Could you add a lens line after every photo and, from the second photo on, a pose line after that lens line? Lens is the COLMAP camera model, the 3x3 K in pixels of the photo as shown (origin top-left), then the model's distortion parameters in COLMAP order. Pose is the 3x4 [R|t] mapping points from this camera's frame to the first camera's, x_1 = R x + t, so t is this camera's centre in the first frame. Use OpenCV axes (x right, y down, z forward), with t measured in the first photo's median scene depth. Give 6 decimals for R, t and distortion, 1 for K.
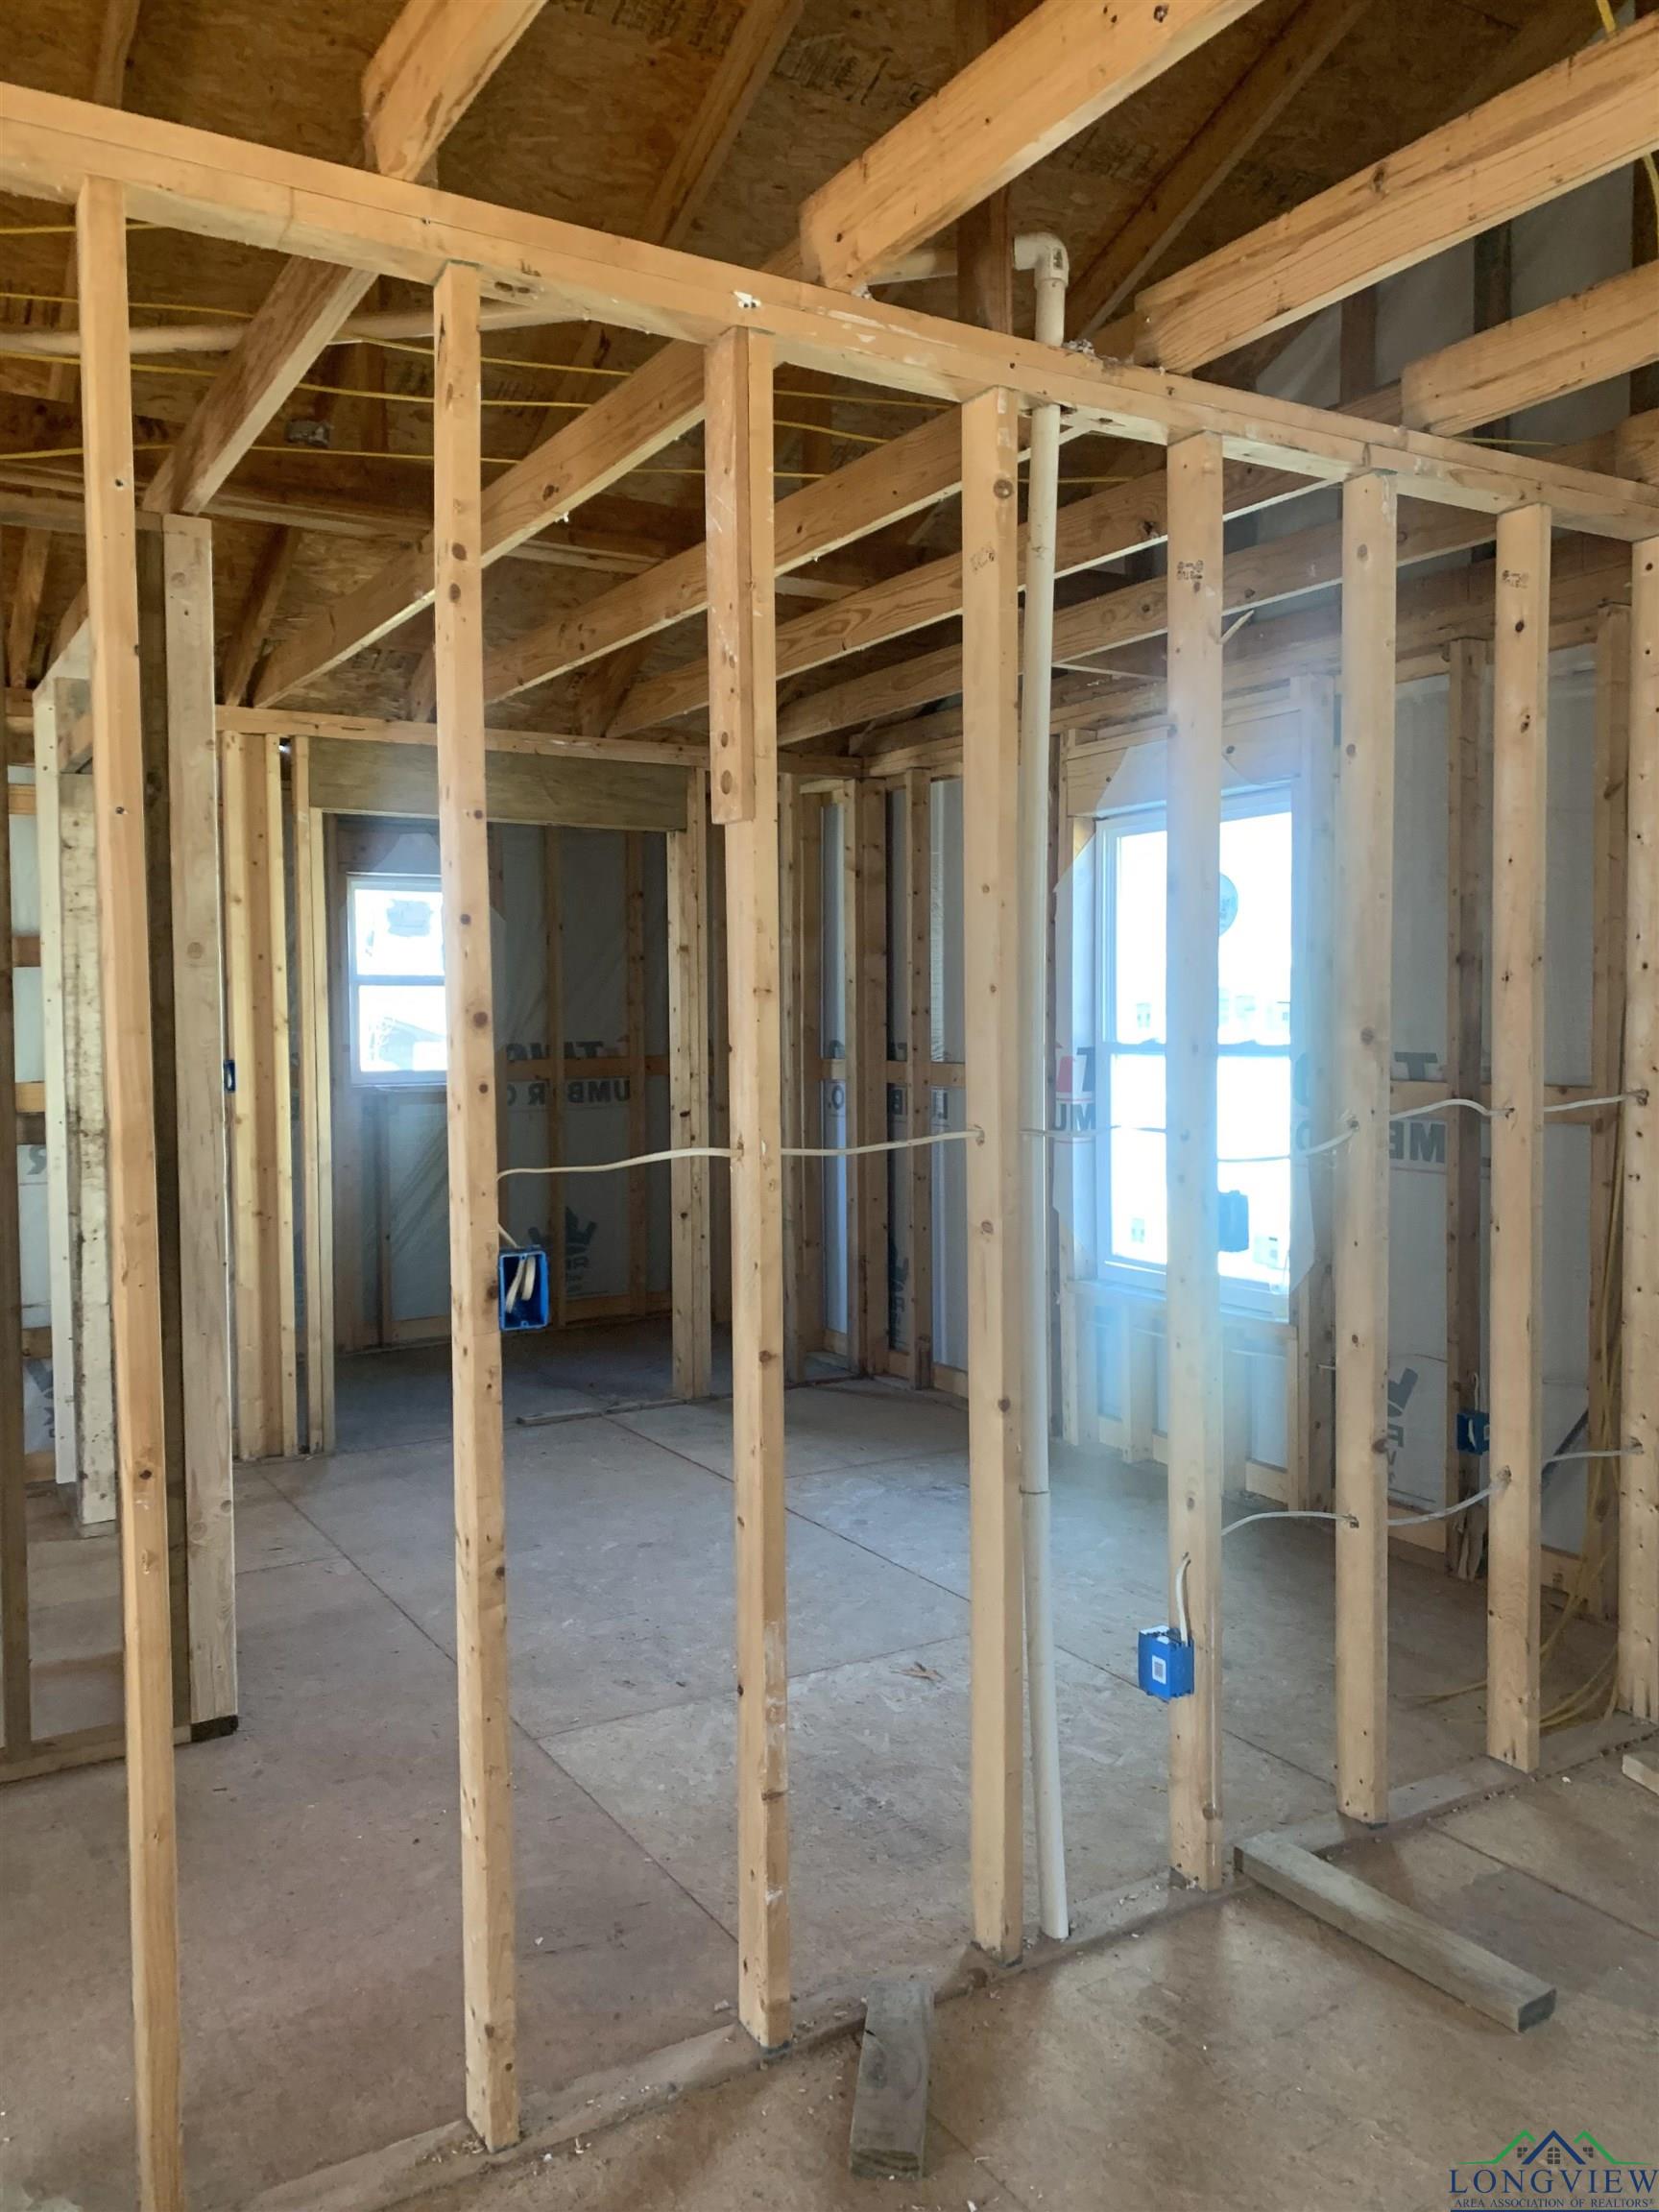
lens RADIAL K [[1698.8, 0, 823.7], [0, 1698.8, 1098.8], [0, 0, 1]] dist [0.053264, -0.054183]
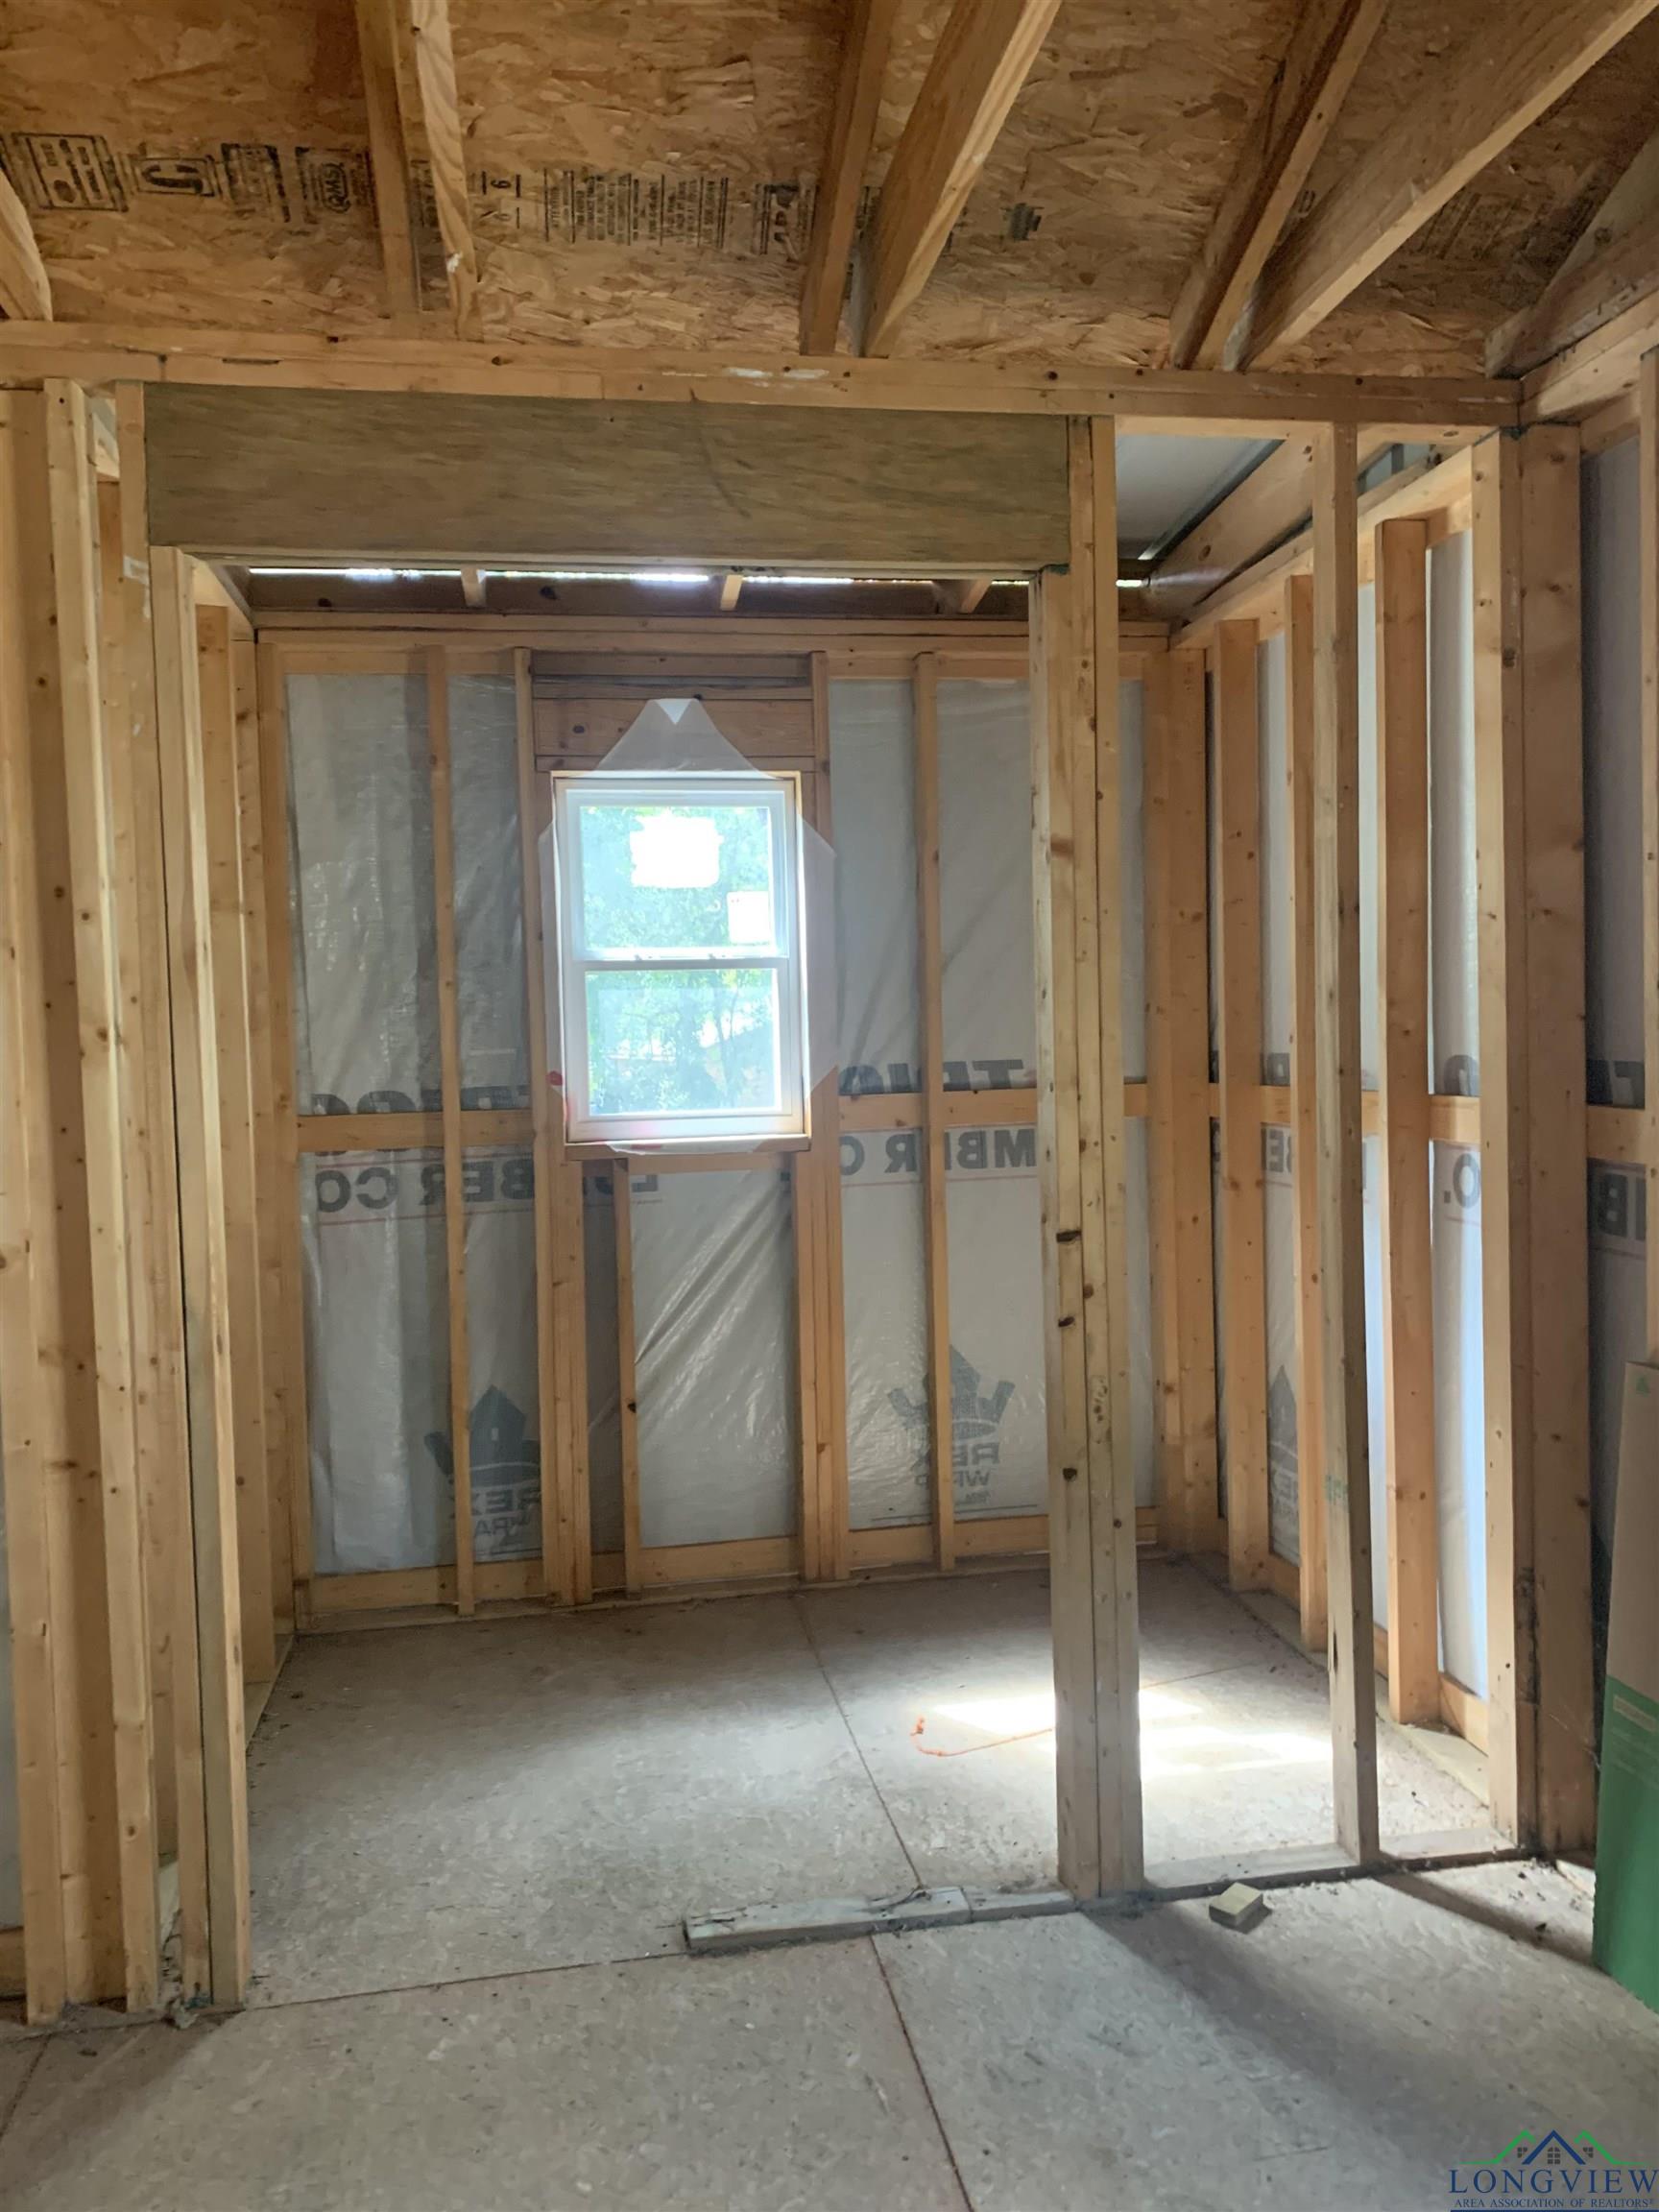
lens RADIAL K [[1698.8, 0, 836.1], [0, 1698.8, 1090.6], [0, 0, 1]] dist [0.053264, -0.054183]
pose [[0.933569, -0.005027, -0.358361, 0.016540], [0.002535, 0.999969, -0.007422, -0.023291], [0.358388, 0.006021, 0.933553, 0.553826]]
